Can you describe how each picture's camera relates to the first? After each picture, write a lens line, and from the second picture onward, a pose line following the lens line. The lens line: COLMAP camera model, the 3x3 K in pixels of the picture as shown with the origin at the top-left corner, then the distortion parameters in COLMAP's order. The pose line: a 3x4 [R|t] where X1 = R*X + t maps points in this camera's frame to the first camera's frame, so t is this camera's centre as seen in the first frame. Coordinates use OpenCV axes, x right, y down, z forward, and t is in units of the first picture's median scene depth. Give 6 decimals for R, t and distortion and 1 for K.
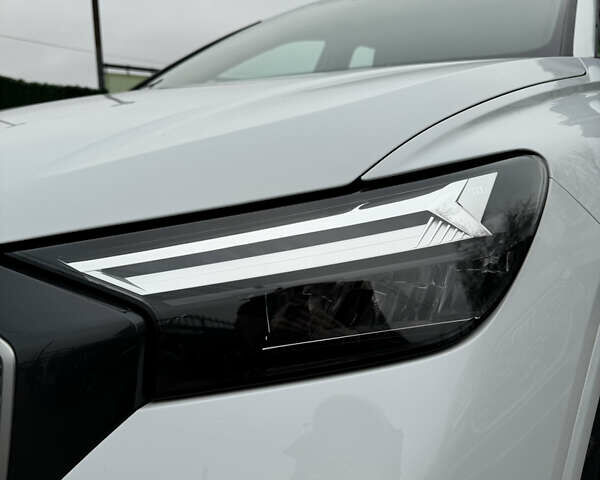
lens RADIAL K [[561.0, 0, 300.0], [0, 561.0, 240.0], [0, 0, 1]] dist [0.172988, -0.378174]
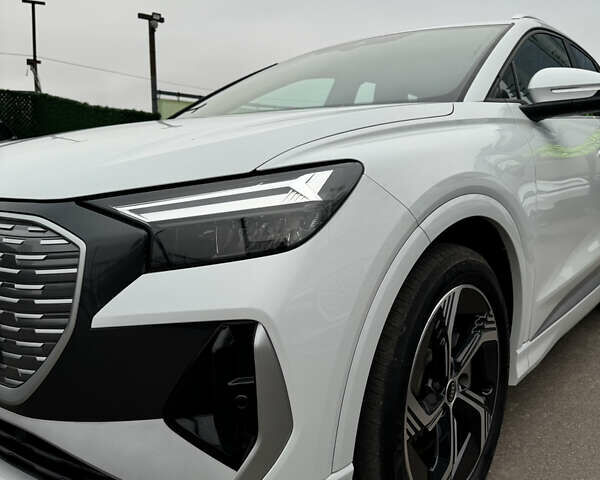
lens RADIAL K [[561.0, 0, 300.0], [0, 561.0, 240.0], [0, 0, 1]] dist [0.172988, -0.378174]
pose [[0.996132, 0.034846, -0.080663, 0.397670], [-0.037994, 0.998562, -0.037833, 0.195562], [0.079228, 0.040752, 0.996023, -0.910119]]
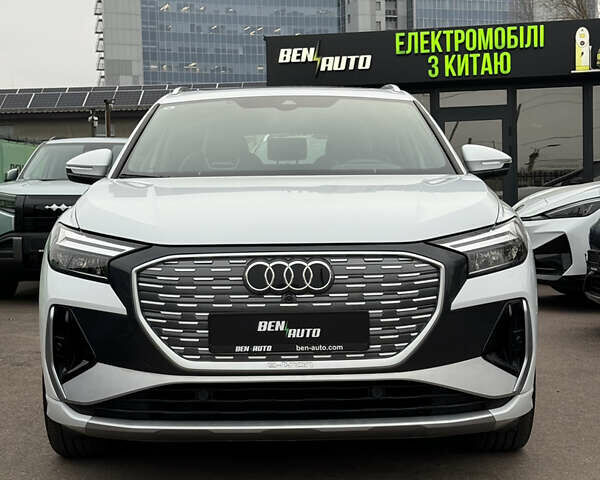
lens RADIAL K [[1108.0, 0, 300.0], [0, 1108.0, 240.0], [0, 0, 1]] dist [0.112017, 0.183670]
pose [[0.816441, 0.002108, 0.577425, -4.839644], [0.079482, 0.990064, -0.115996, 0.705896], [-0.571933, 0.140599, 0.808161, -3.916123]]
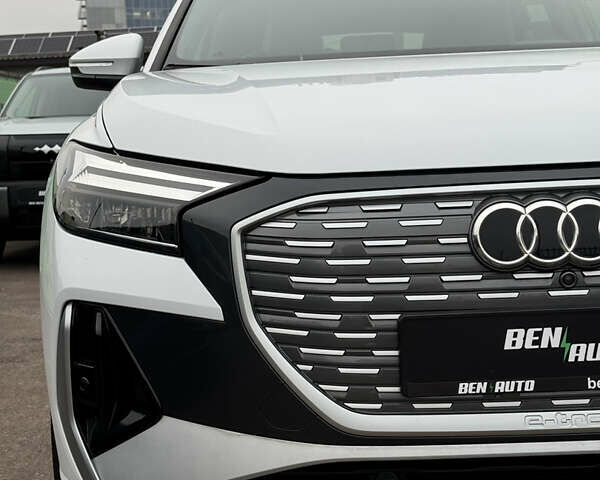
lens RADIAL K [[1144.7, 0, 300.0], [0, 1144.7, 240.0], [0, 0, 1]] dist [0.096636, 0.116221]
pose [[0.814260, -0.047031, 0.578592, -3.614950], [0.107611, 0.991666, -0.070834, 0.334592], [-0.570439, 0.119940, 0.812535, -0.841252]]
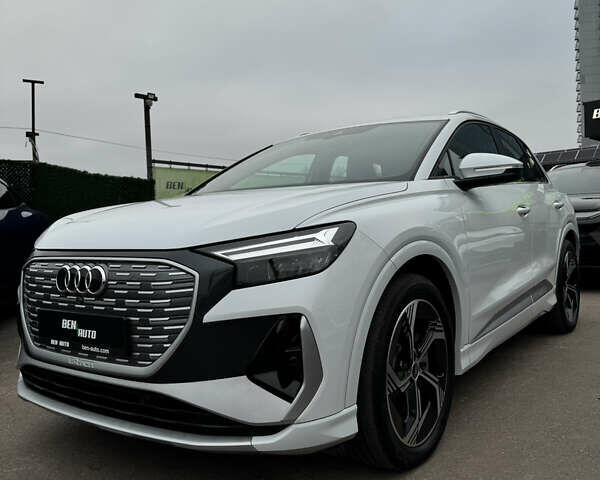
lens RADIAL K [[561.0, 0, 300.0], [0, 561.0, 240.0], [0, 0, 1]] dist [0.172988, -0.378174]
pose [[0.999671, 0.003552, -0.025389, 0.205295], [-0.006982, 0.990640, -0.136322, 0.400205], [0.024667, 0.136454, 0.990339, -2.228709]]
